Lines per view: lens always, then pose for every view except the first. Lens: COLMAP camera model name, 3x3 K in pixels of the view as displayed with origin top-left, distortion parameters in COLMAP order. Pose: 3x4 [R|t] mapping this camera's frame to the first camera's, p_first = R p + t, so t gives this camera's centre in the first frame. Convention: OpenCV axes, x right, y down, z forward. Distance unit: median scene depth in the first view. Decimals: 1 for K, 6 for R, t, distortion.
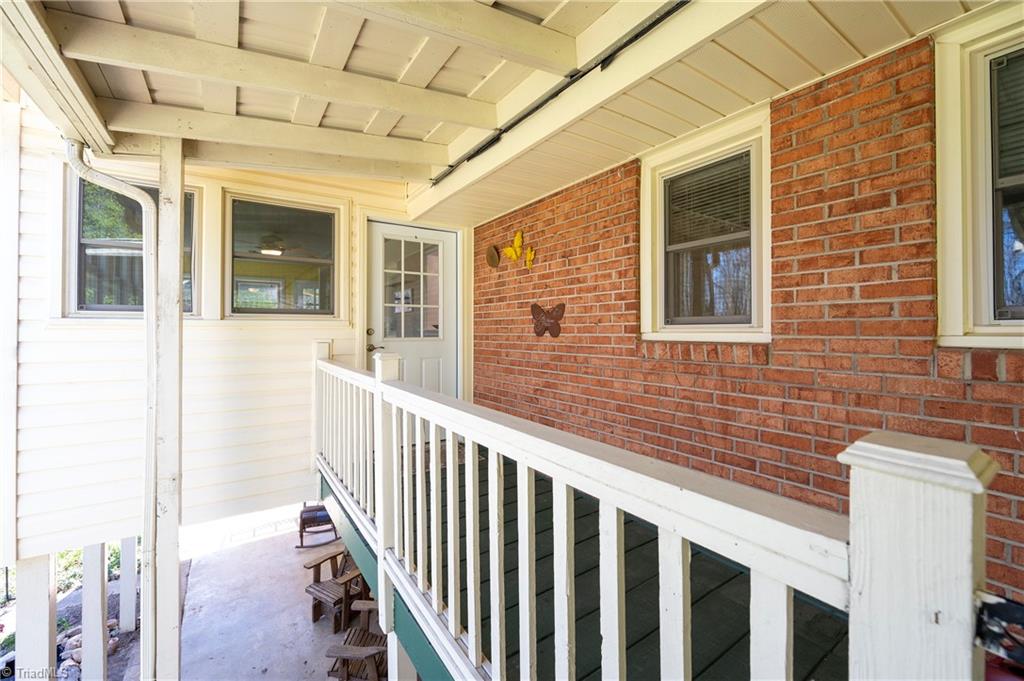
lens RADIAL K [[430.5, 0, 507.9], [0, 430.5, 324.8], [0, 0, 1]] dist [-0.002139, -0.000358]
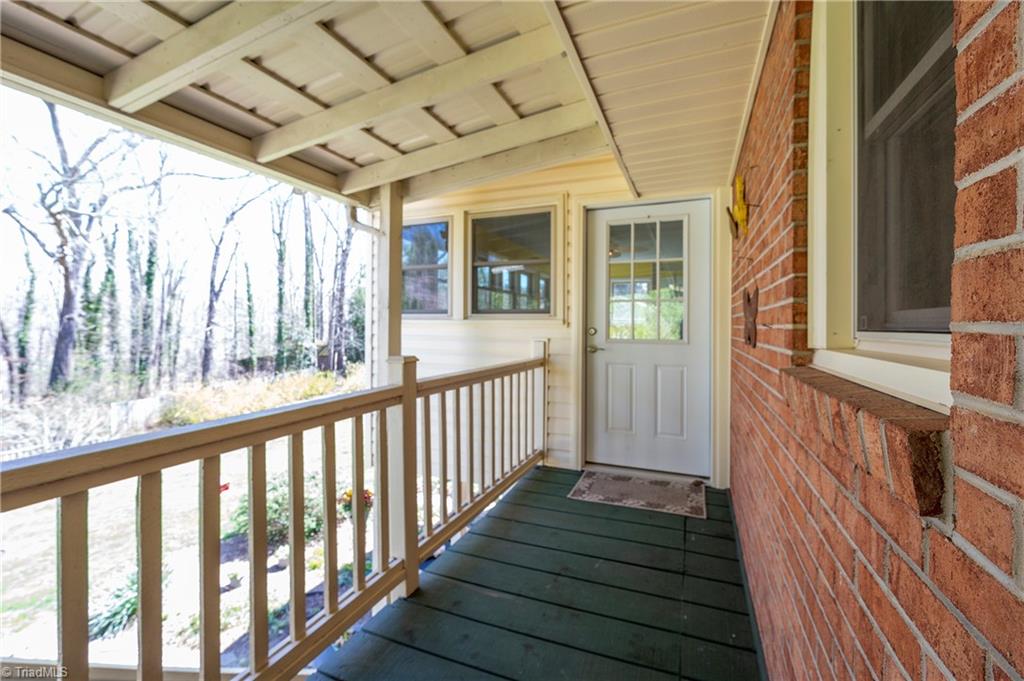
lens RADIAL K [[430.5, 0, 507.9], [0, 430.5, 324.8], [0, 0, 1]] dist [-0.002139, -0.000358]
pose [[0.553510, 0.006901, -0.832814, 0.362806], [0.002091, 0.999951, 0.009675, -0.007424], [0.832840, -0.007097, 0.553468, 0.362589]]
